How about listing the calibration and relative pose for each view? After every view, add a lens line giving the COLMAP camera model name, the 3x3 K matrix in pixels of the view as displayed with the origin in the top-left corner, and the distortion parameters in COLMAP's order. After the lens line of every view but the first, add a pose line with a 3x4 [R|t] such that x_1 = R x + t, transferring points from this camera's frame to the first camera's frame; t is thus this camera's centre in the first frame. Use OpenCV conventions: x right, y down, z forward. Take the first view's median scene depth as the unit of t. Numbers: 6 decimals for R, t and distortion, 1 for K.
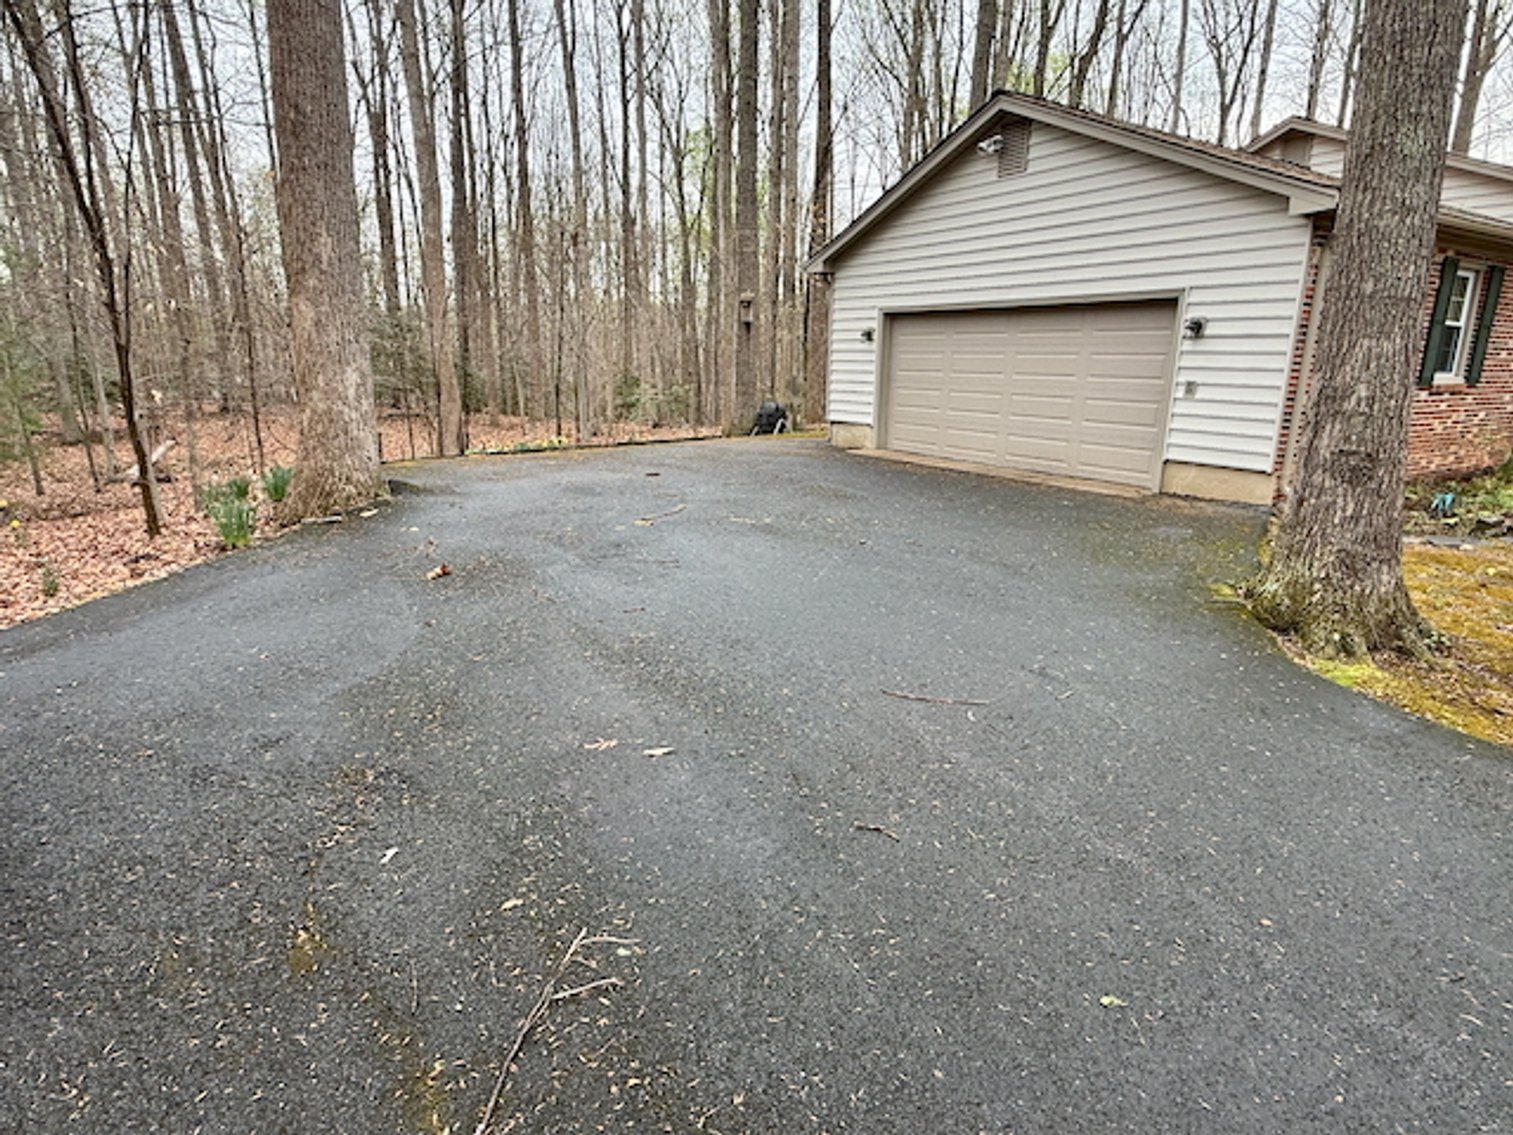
lens RADIAL K [[818.9, 0, 755.0], [0, 818.9, 562.7], [0, 0, 1]] dist [0.002965, -0.000137]
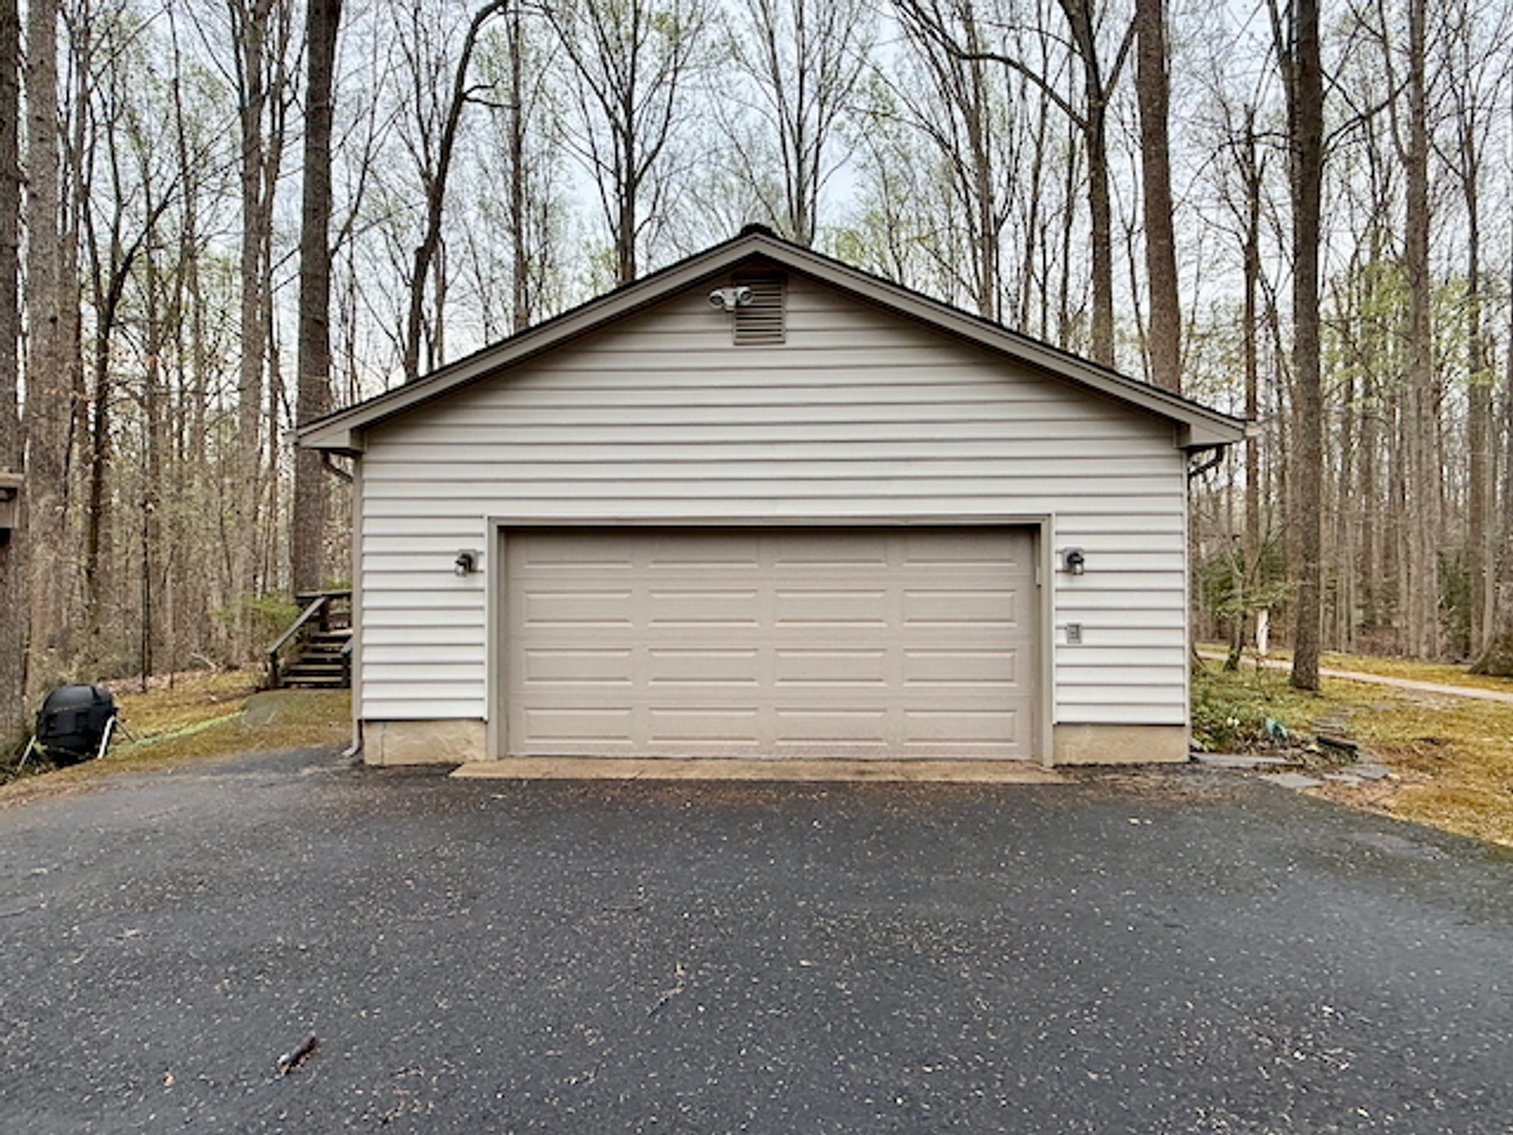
lens RADIAL K [[818.9, 0, 750.2], [0, 818.9, 573.7], [0, 0, 1]] dist [0.002965, -0.000137]
pose [[0.574285, -0.002577, 0.818652, -0.311663], [0.209140, 0.967275, -0.143667, -0.218300], [-0.791491, 0.253719, 0.556030, 0.784934]]
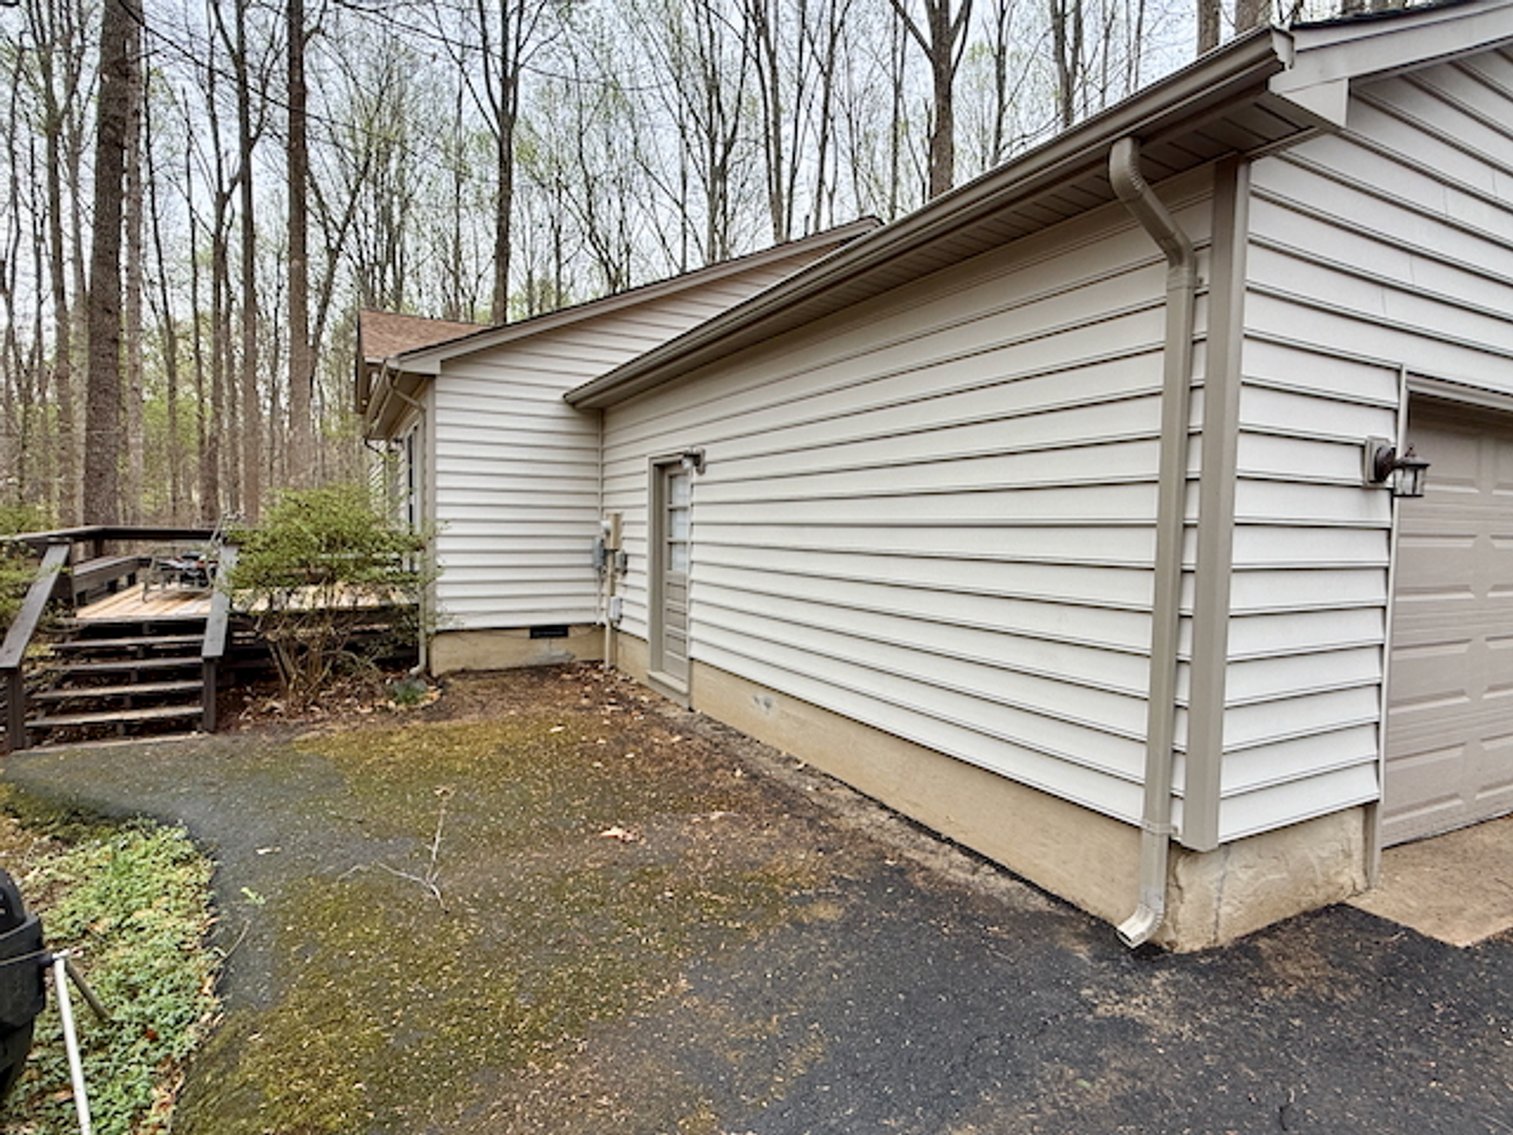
lens RADIAL K [[818.9, 0, 759.7], [0, 818.9, 567.9], [0, 0, 1]] dist [0.002965, -0.000137]
pose [[0.085084, -0.056013, 0.994798, -0.196817], [0.229546, 0.972663, 0.035133, -0.442440], [-0.969572, 0.225363, 0.095616, 1.720994]]
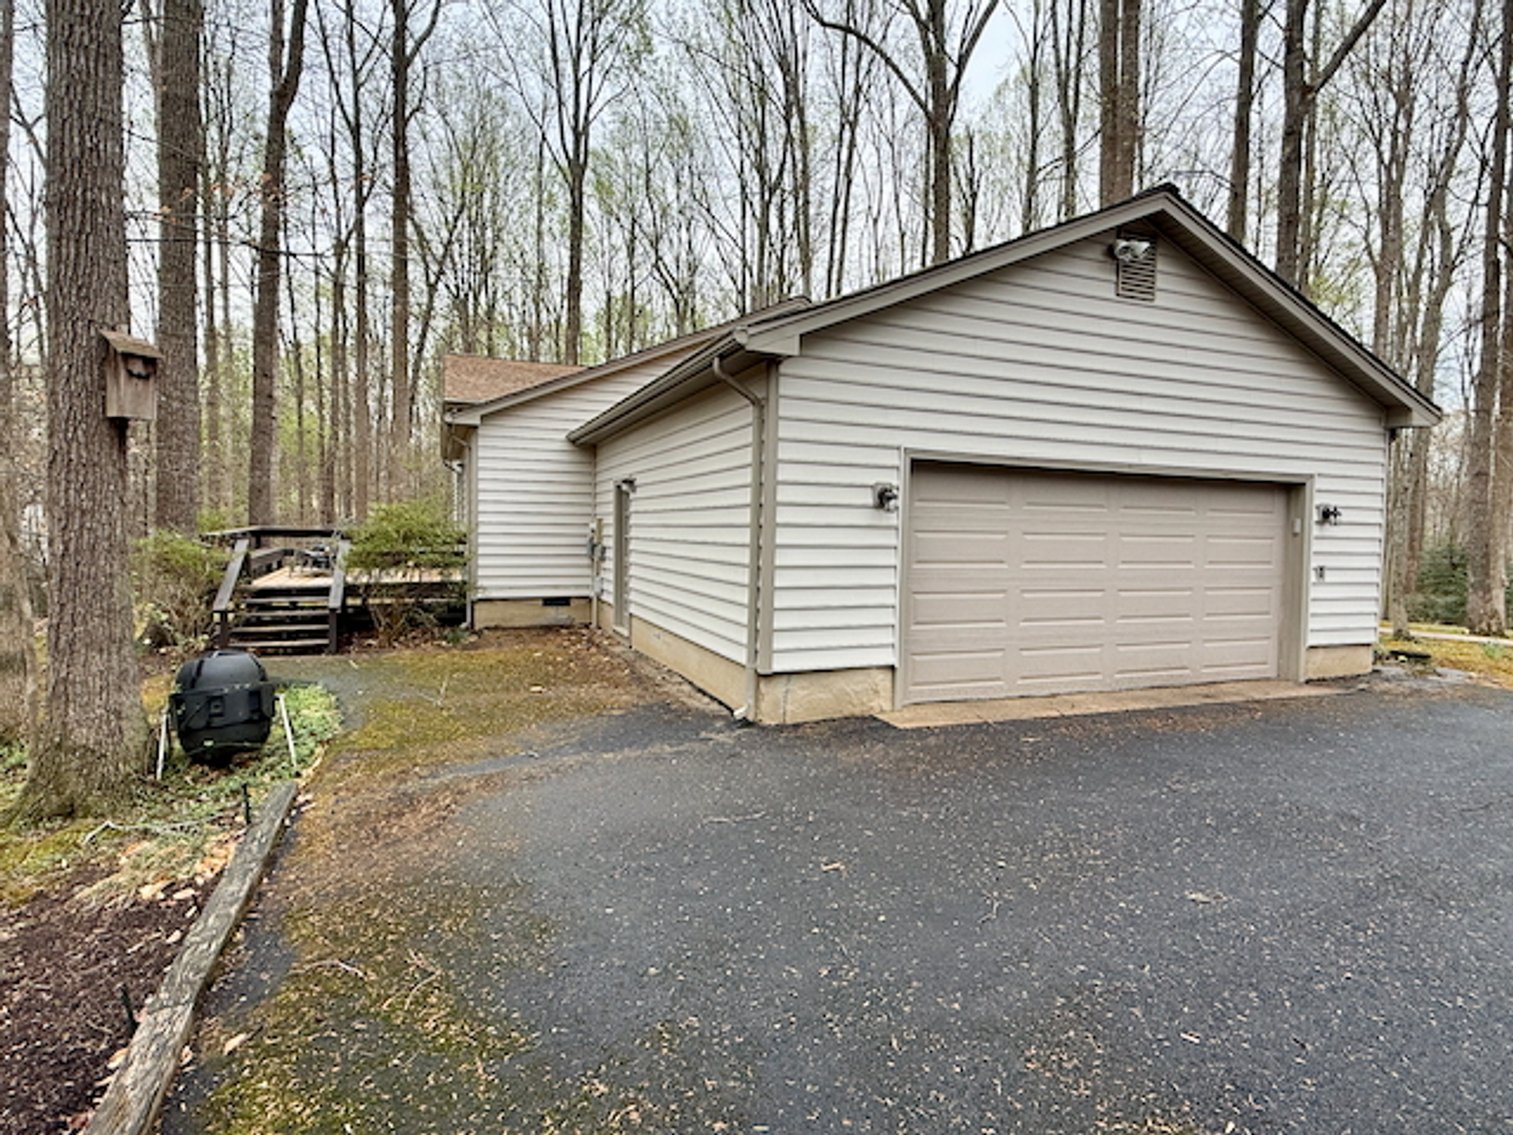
lens RADIAL K [[818.9, 0, 759.7], [0, 818.9, 565.4], [0, 0, 1]] dist [0.002965, -0.000137]
pose [[0.187108, -0.048054, 0.981163, -0.565518], [0.225058, 0.974334, 0.004801, -0.376974], [-0.956211, 0.219920, 0.193120, 1.448400]]
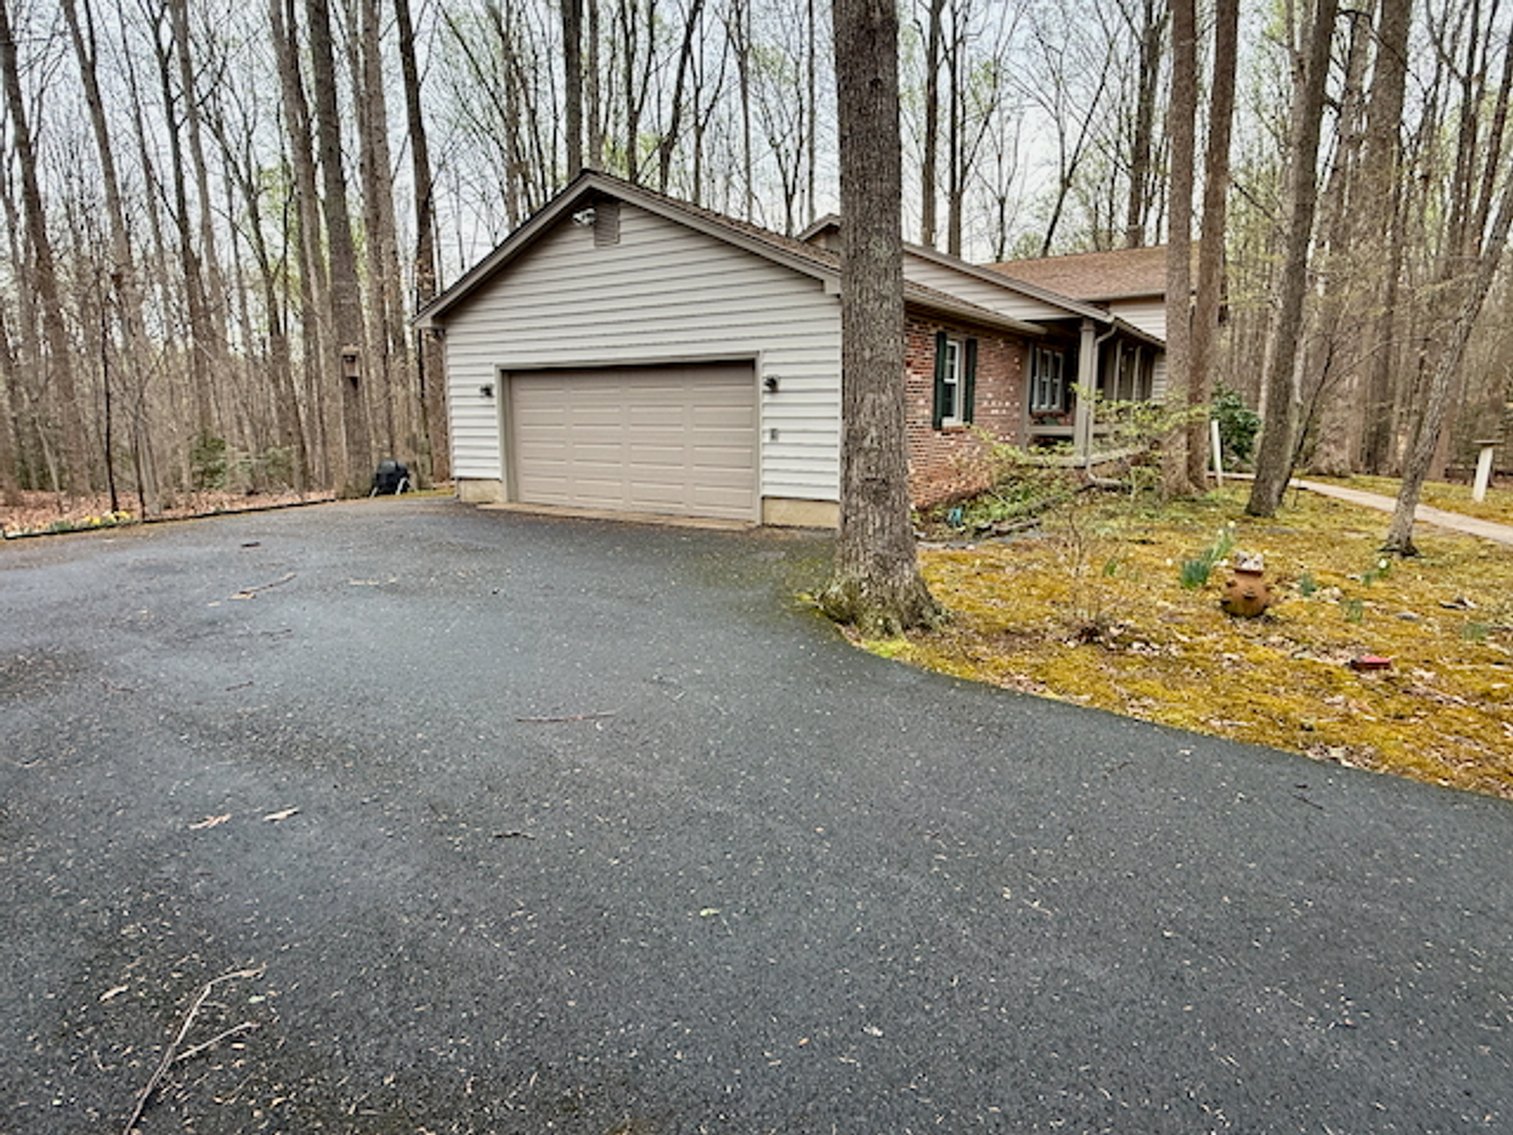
lens RADIAL K [[818.9, 0, 758.2], [0, 818.9, 567.5], [0, 0, 1]] dist [0.002965, -0.000137]
pose [[0.906223, -0.092946, 0.412458, 0.007291], [0.116673, 0.992633, -0.032658, 0.012775], [-0.406384, 0.077718, 0.910391, -0.048279]]
